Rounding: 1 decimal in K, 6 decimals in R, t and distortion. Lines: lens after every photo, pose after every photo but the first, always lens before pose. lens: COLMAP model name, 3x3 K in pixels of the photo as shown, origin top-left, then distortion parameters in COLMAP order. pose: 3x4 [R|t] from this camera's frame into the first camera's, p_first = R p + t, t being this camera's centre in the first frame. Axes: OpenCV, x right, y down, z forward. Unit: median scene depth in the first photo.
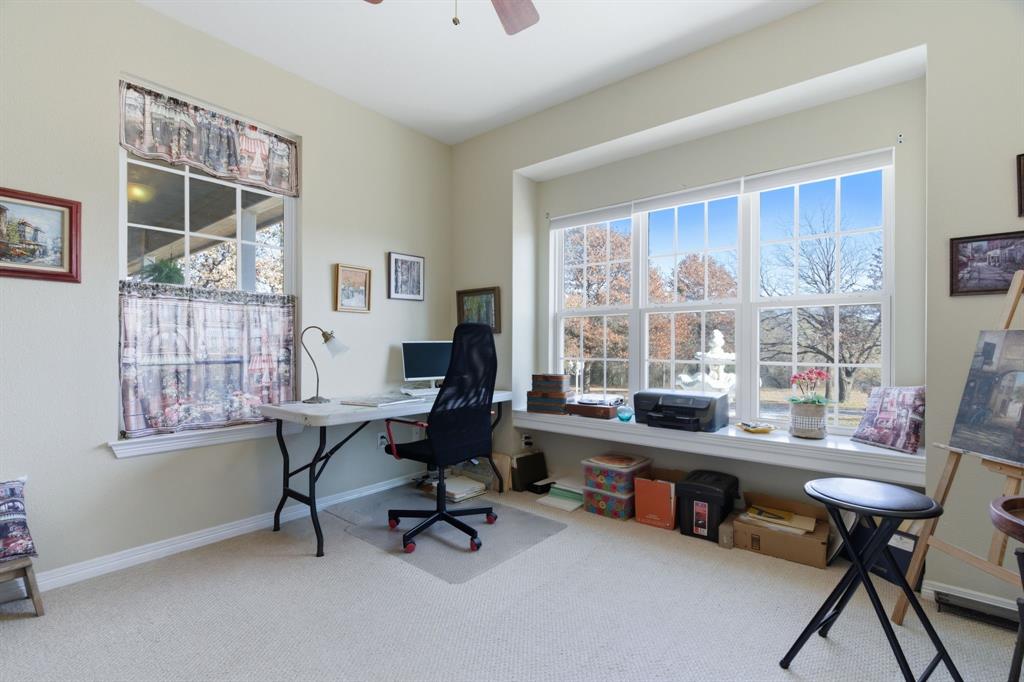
lens RADIAL K [[460.1, 0, 513.4], [0, 460.1, 346.1], [0, 0, 1]] dist [-0.004795, 0.000703]
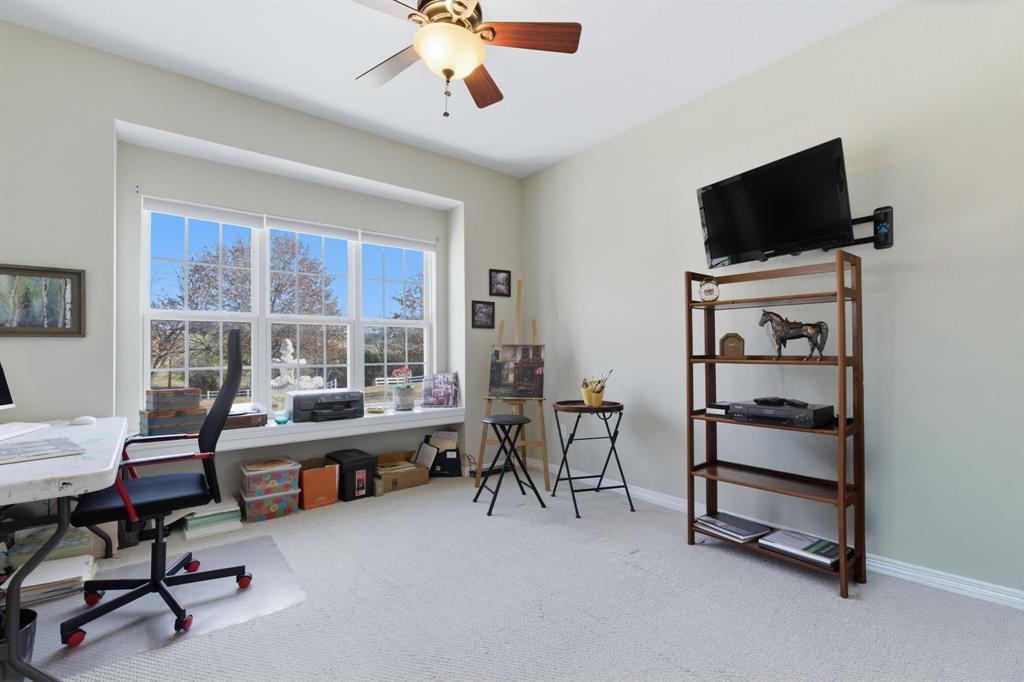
lens RADIAL K [[460.1, 0, 514.5], [0, 460.1, 342.2], [0, 0, 1]] dist [-0.004795, 0.000703]
pose [[0.191367, 0.014638, 0.981409, -0.818949], [0.007511, 0.999838, -0.016378, -0.005635], [-0.981490, 0.010505, 0.191226, 0.309464]]
